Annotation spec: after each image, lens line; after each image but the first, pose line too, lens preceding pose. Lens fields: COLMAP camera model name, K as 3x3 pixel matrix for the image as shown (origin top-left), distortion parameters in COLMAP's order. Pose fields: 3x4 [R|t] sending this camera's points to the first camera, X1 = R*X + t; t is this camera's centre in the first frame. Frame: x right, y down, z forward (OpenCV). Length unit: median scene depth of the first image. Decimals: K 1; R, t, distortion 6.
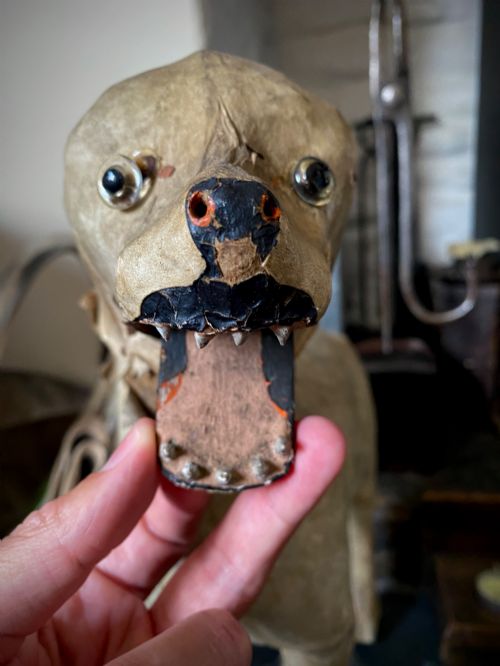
lens RADIAL K [[525.0, 0, 287.6], [0, 525.0, 331.4], [0, 0, 1]] dist [-0.068730, -0.001687]
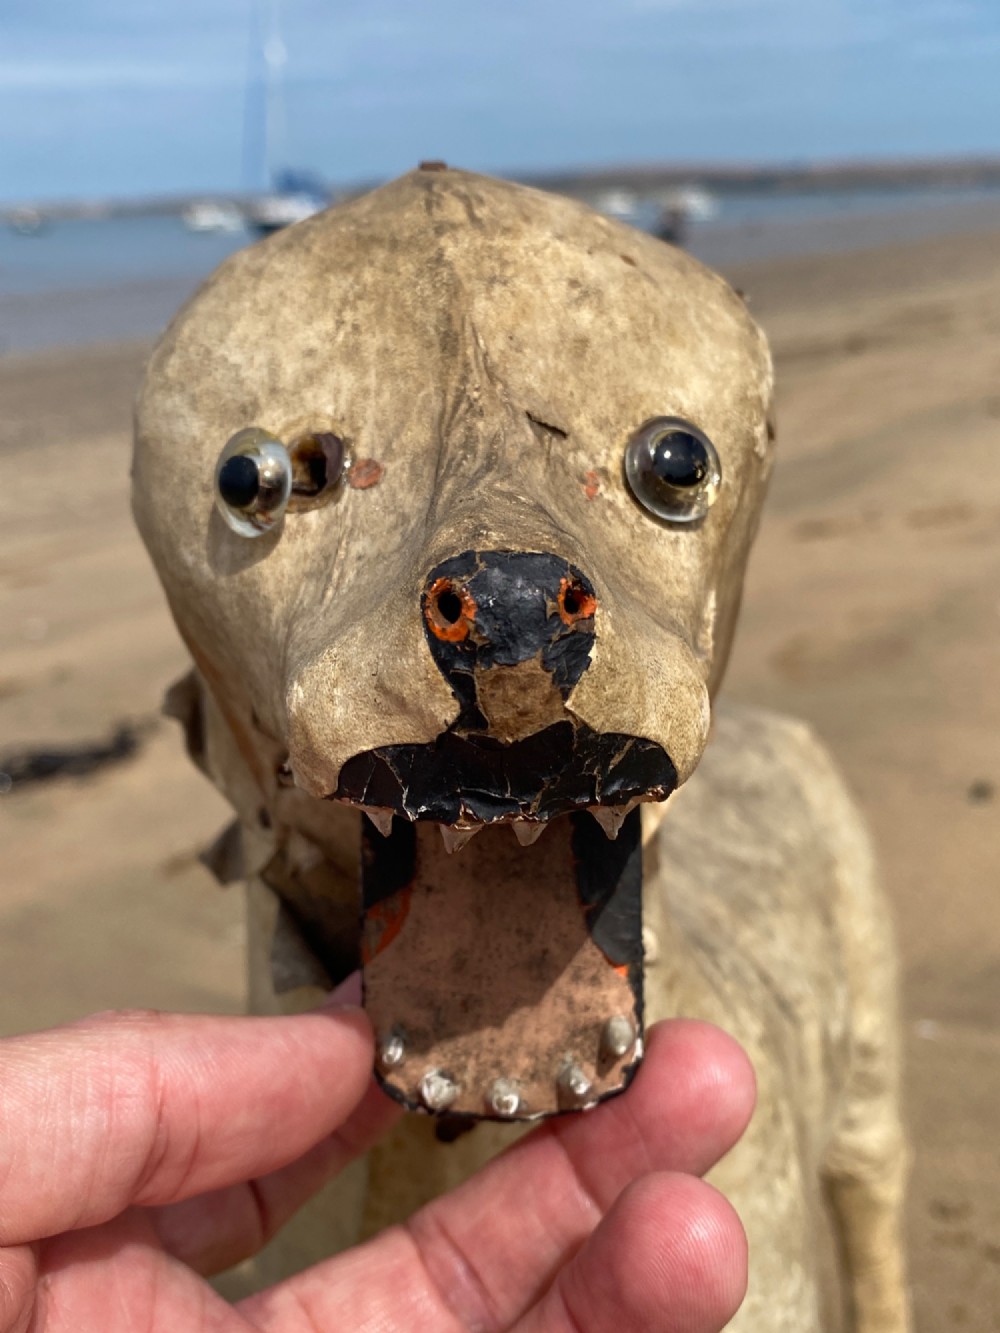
lens RADIAL K [[1492.3, 0, 500.0], [0, 1492.3, 666.5], [0, 0, 1]] dist [0.197331, -0.603250]
pose [[0.994187, -0.027198, -0.104176, 0.034932], [0.026233, 0.999599, -0.010615, -0.113317], [0.104423, 0.007820, 0.994502, -0.400230]]
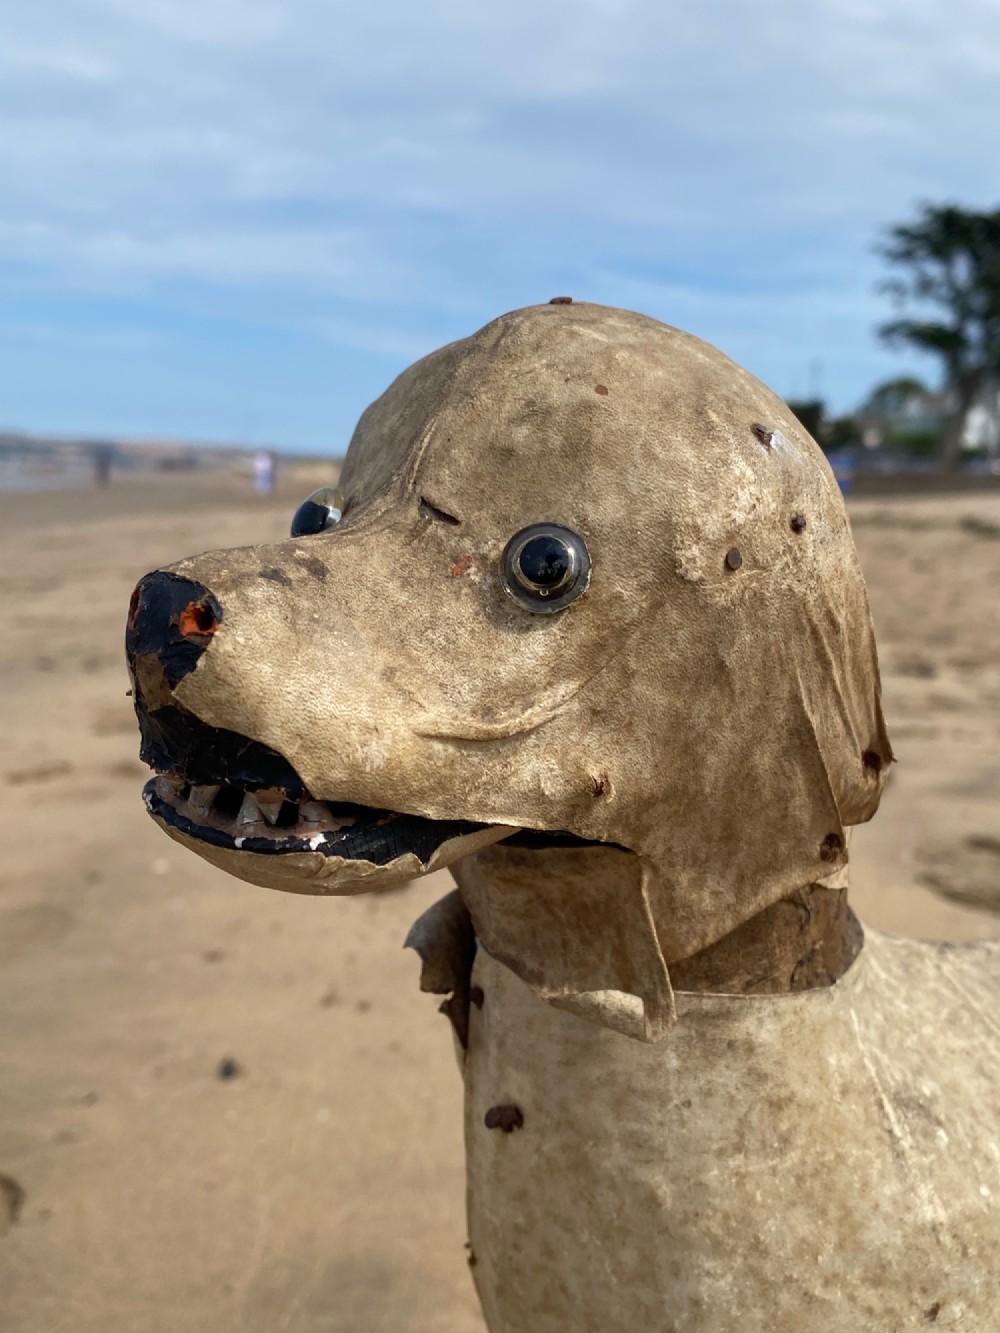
lens RADIAL K [[1492.3, 0, 500.0], [0, 1492.3, 666.5], [0, 0, 1]] dist [0.197331, -0.603250]
pose [[0.643093, 0.174696, -0.745596, 1.350650], [-0.240404, 0.970466, 0.020030, -0.235805], [0.727075, 0.166364, 0.666097, -0.053227]]
